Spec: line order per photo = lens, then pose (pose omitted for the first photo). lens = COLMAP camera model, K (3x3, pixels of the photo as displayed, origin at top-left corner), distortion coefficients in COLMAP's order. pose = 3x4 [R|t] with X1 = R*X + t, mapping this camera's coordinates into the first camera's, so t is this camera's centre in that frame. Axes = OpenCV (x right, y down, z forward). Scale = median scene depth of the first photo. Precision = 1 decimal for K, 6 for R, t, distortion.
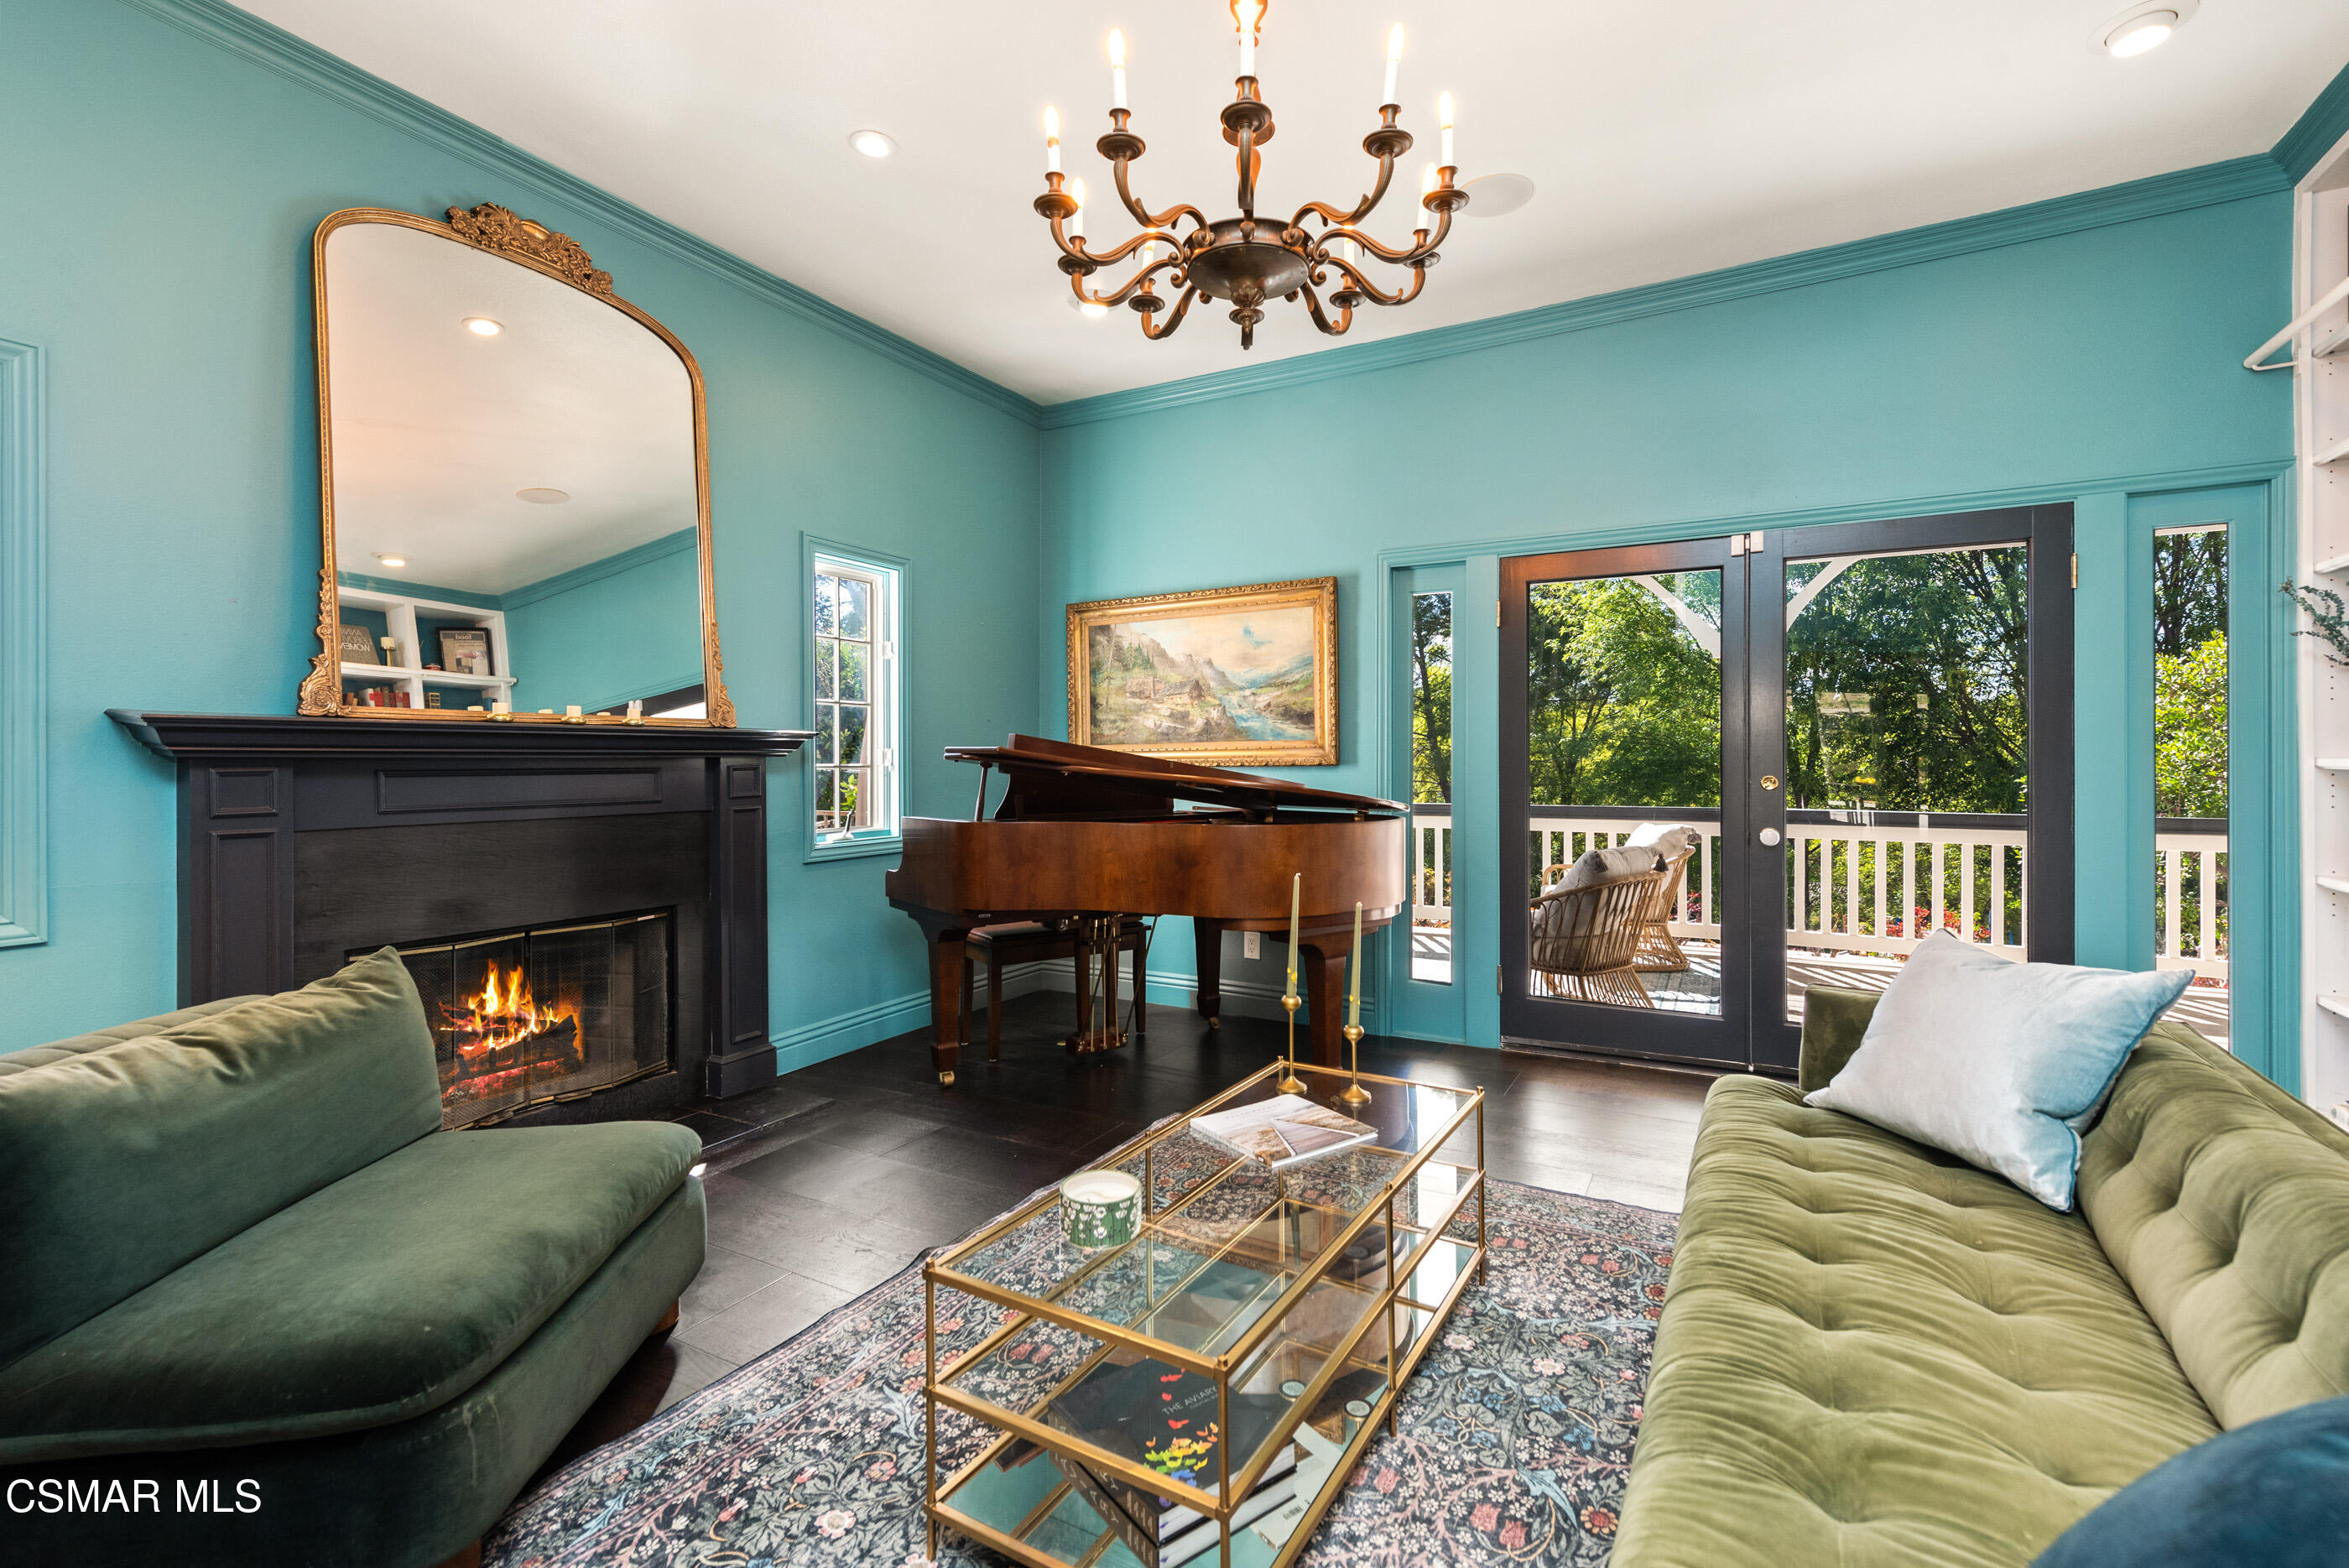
lens RADIAL K [[1028.4, 0, 1178.5], [0, 1028.4, 764.3], [0, 0, 1]] dist [0.011665, -0.000415]
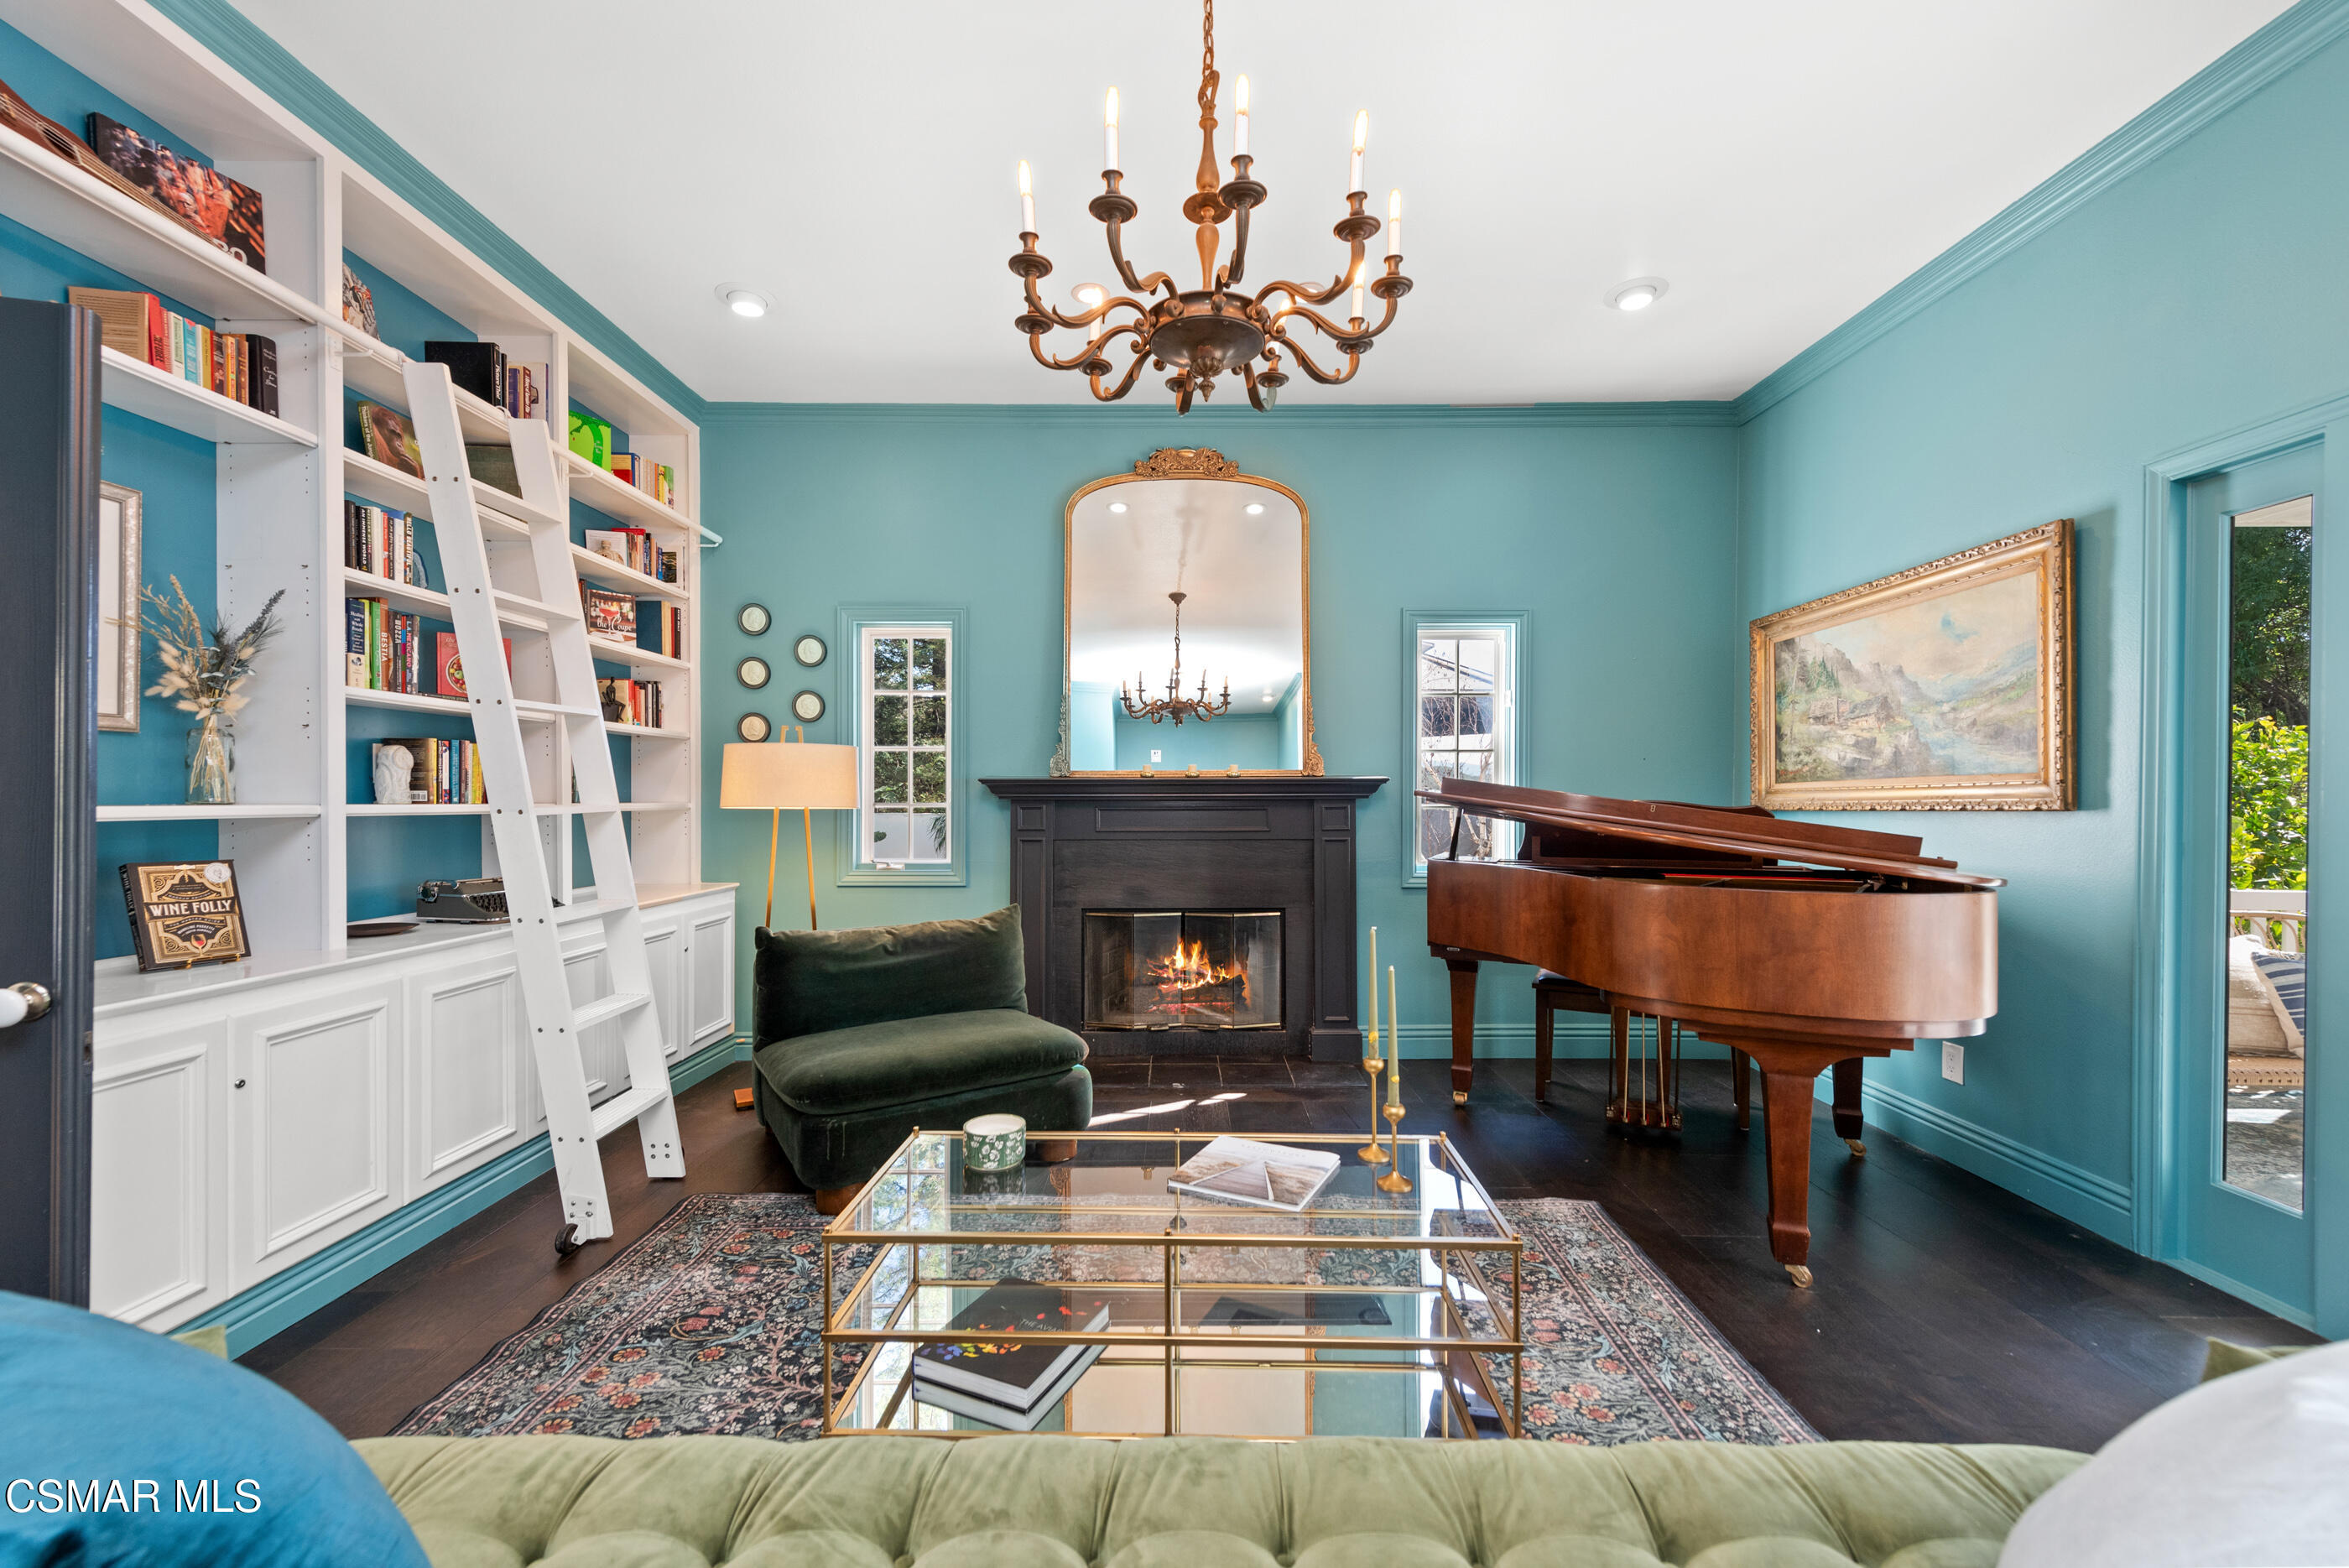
lens RADIAL K [[930.5, 0, 1177.4], [0, 930.5, 805.4], [0, 0, 1]] dist [0.008639, -0.001389]
pose [[0.486487, 0.008157, -0.873650, 0.375143], [-0.003923, 0.999967, 0.007153, -0.004485], [0.873679, -0.000053, 0.486503, 0.213930]]
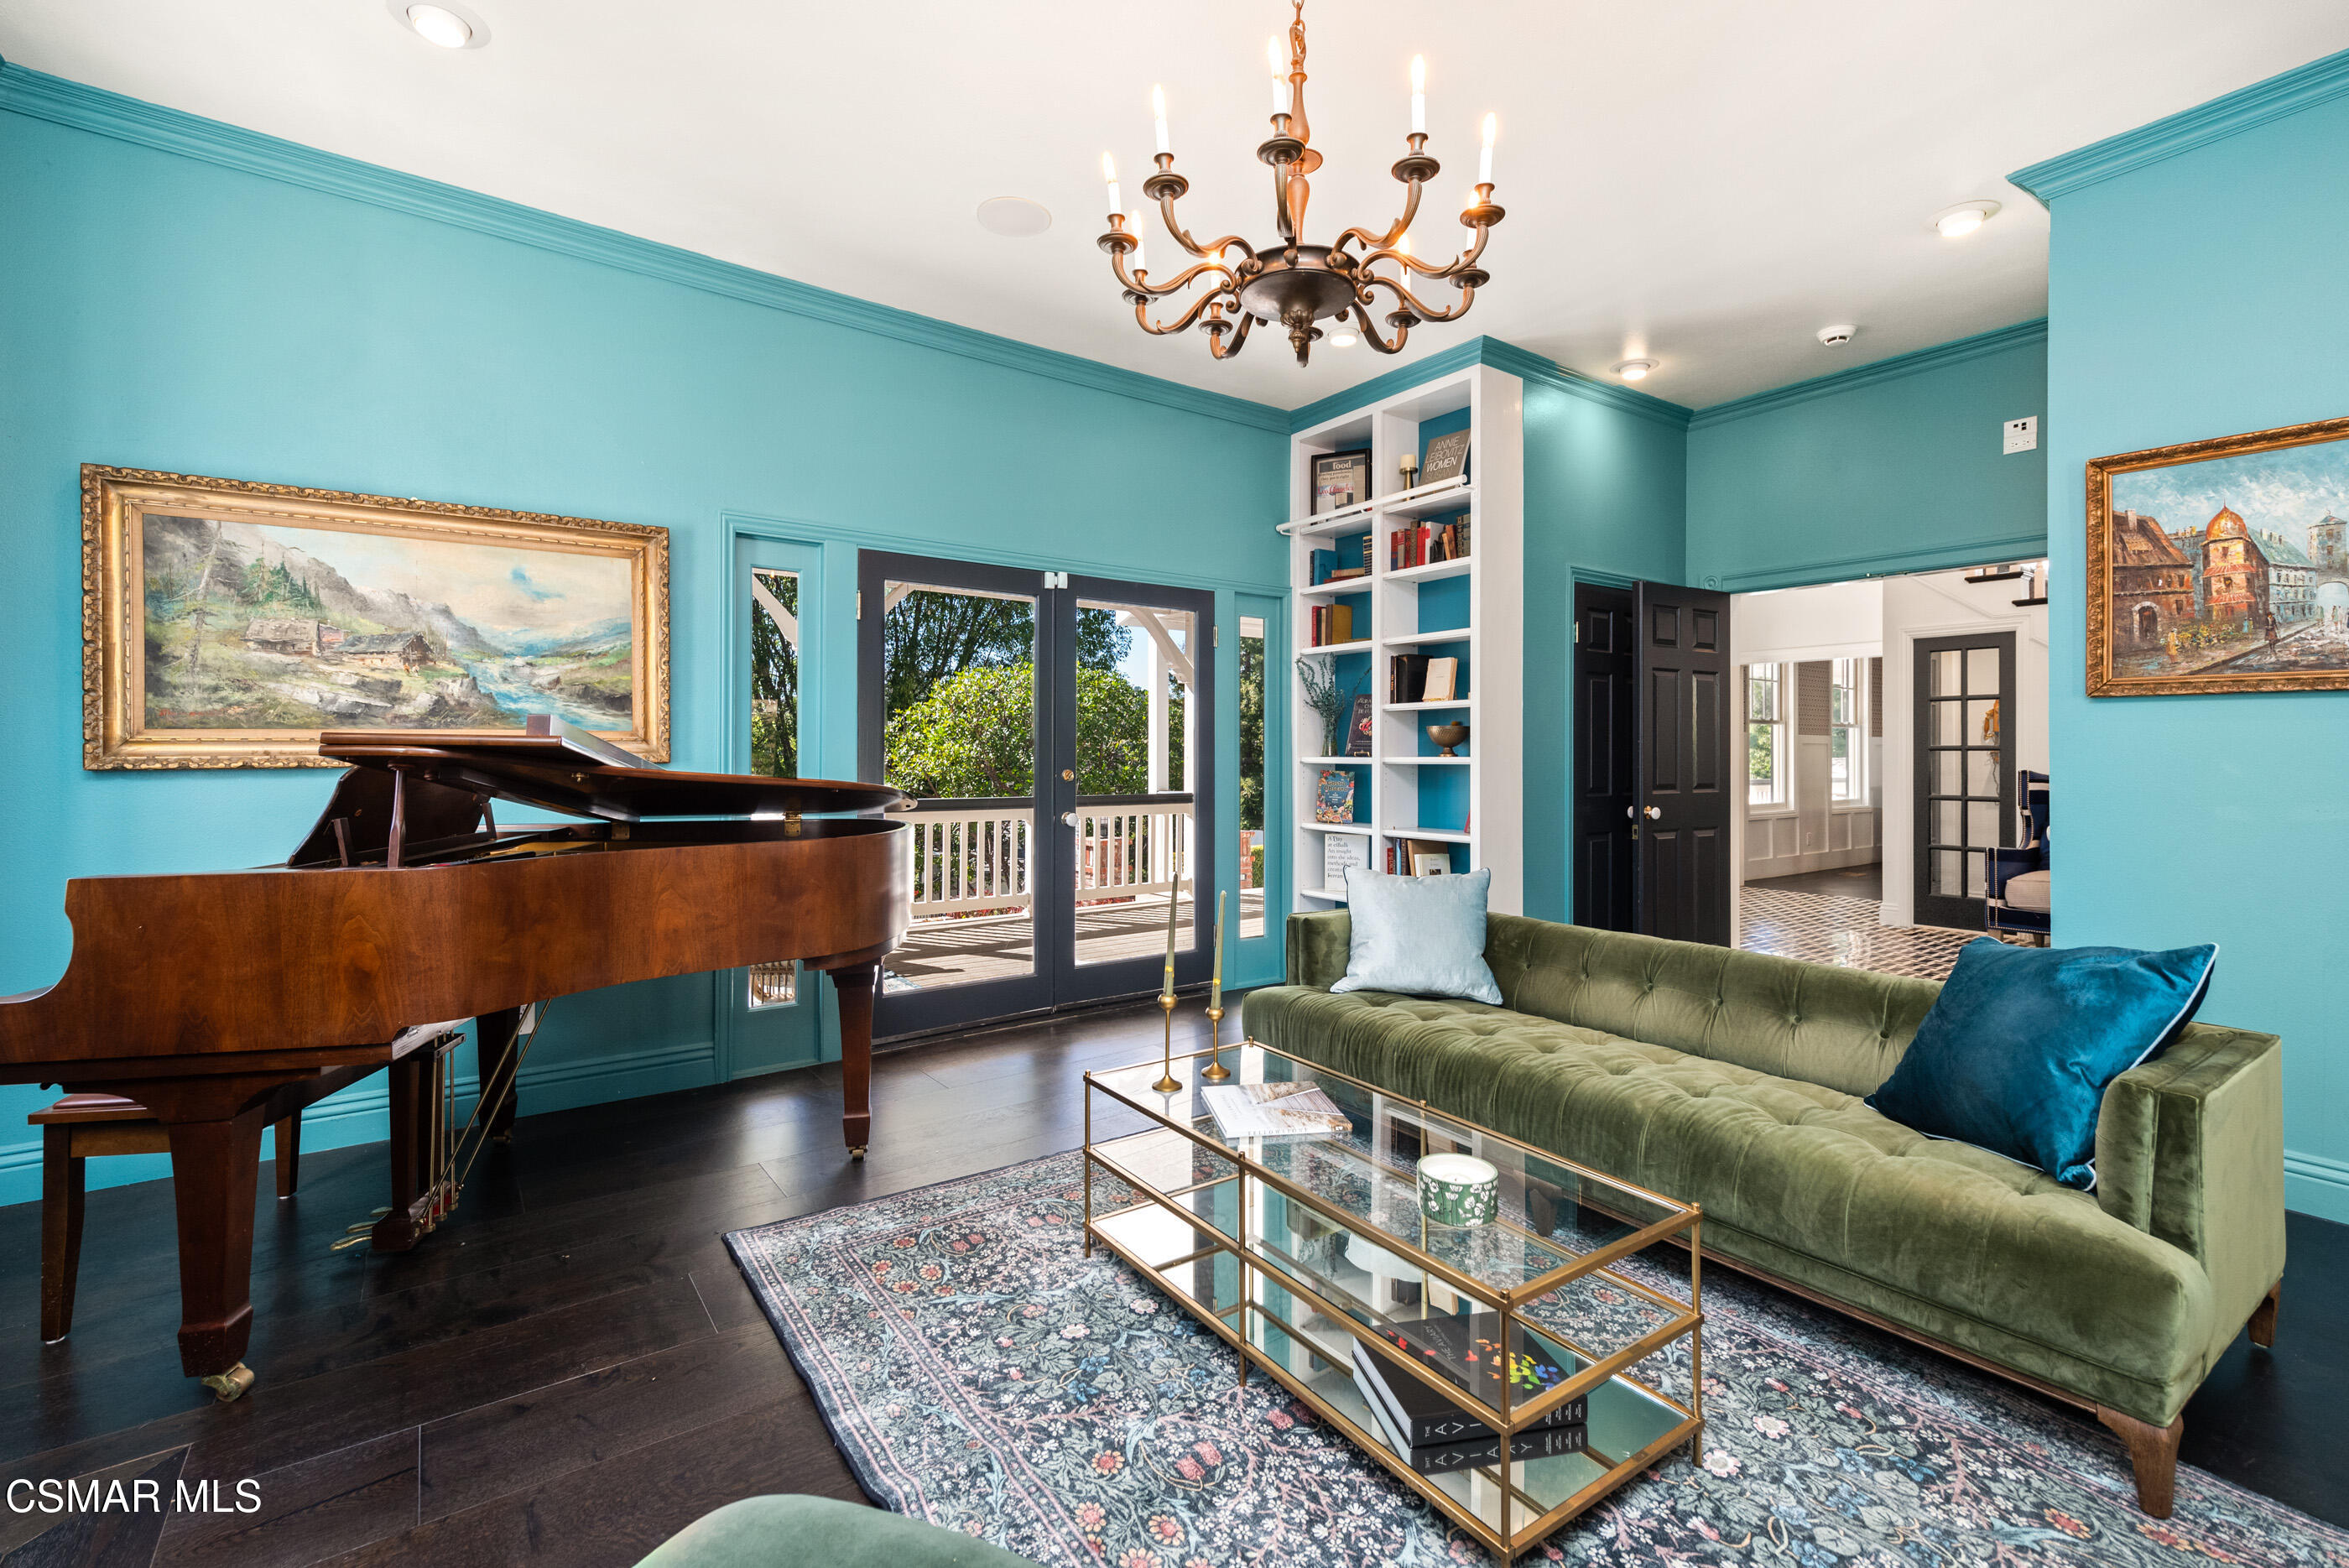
lens RADIAL K [[1028.4, 0, 1179.5], [0, 1028.4, 762.5], [0, 0, 1]] dist [0.011665, -0.000415]
pose [[0.420041, -0.005199, 0.907490, -0.389711], [0.002368, 0.999986, 0.004633, -0.001998], [-0.907502, 0.000203, 0.420048, 0.282148]]
